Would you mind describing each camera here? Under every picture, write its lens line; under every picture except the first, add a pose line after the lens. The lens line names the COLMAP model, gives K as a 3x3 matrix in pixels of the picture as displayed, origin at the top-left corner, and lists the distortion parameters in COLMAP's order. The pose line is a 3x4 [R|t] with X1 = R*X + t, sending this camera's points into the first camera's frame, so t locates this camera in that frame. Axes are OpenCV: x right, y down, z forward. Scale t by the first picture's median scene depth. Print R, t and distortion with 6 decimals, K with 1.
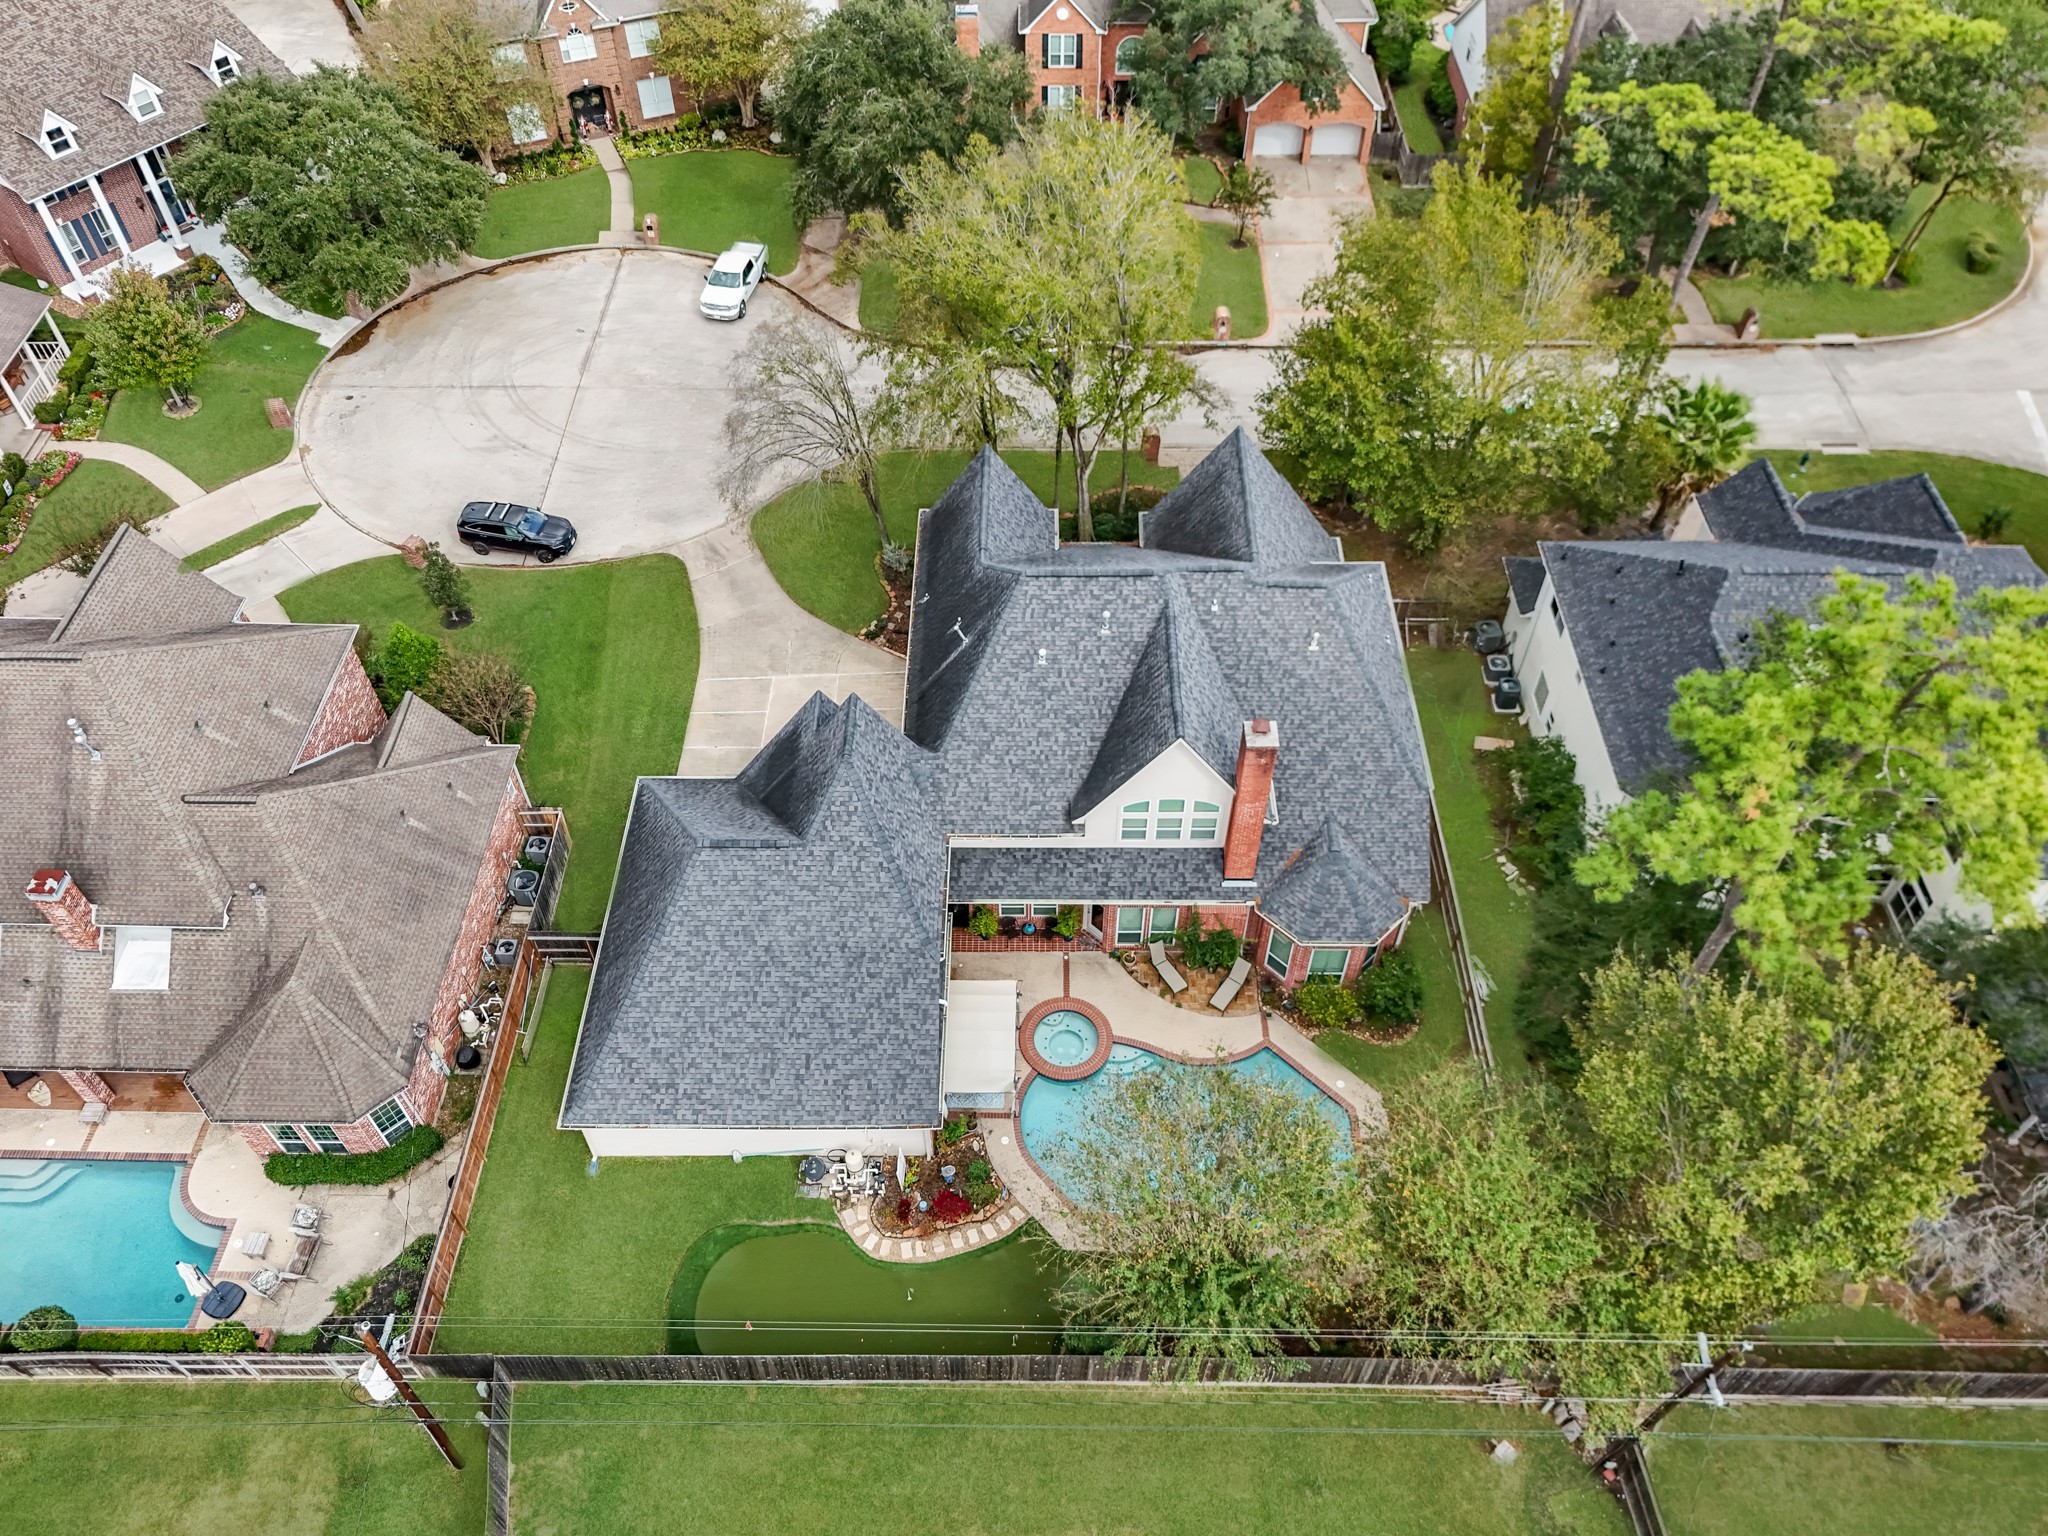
lens RADIAL K [[1489.4, 0, 1024.0], [0, 1489.4, 768.0], [0, 0, 1]] dist [0.006972, 0.001173]
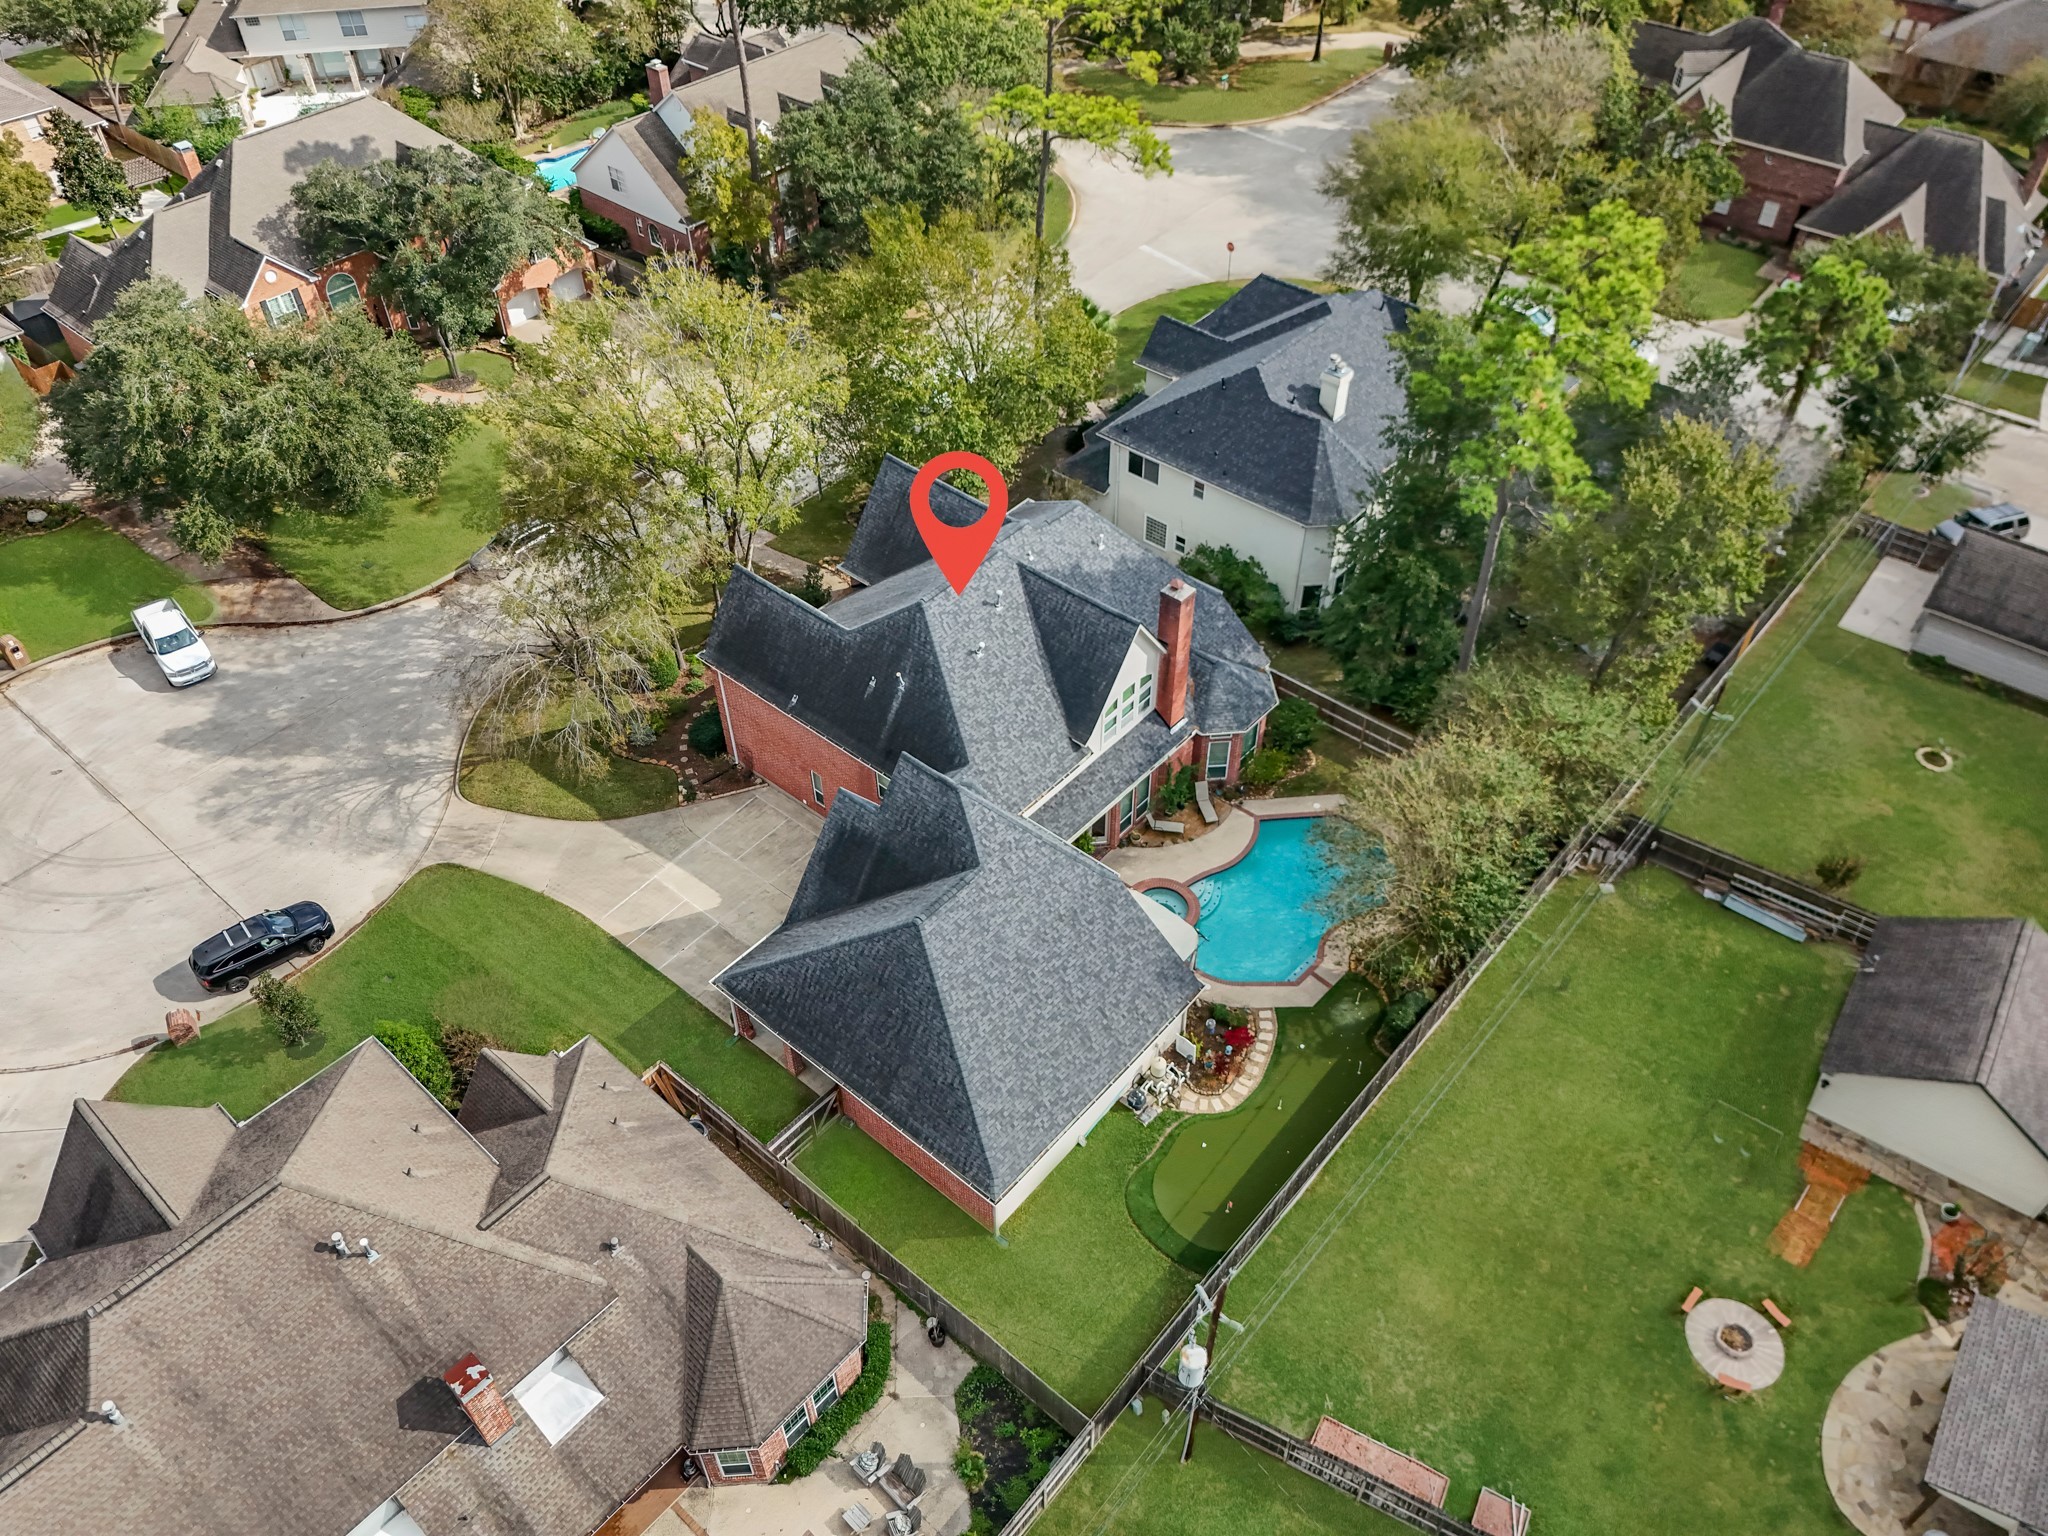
lens RADIAL K [[1489.4, 0, 1024.0], [0, 1489.4, 768.0], [0, 0, 1]] dist [0.006972, 0.001173]
pose [[0.650577, -0.534702, 0.539299, -0.522812], [0.580654, 0.807916, 0.100563, -0.078580], [-0.489479, 0.247722, 0.836088, 0.017551]]
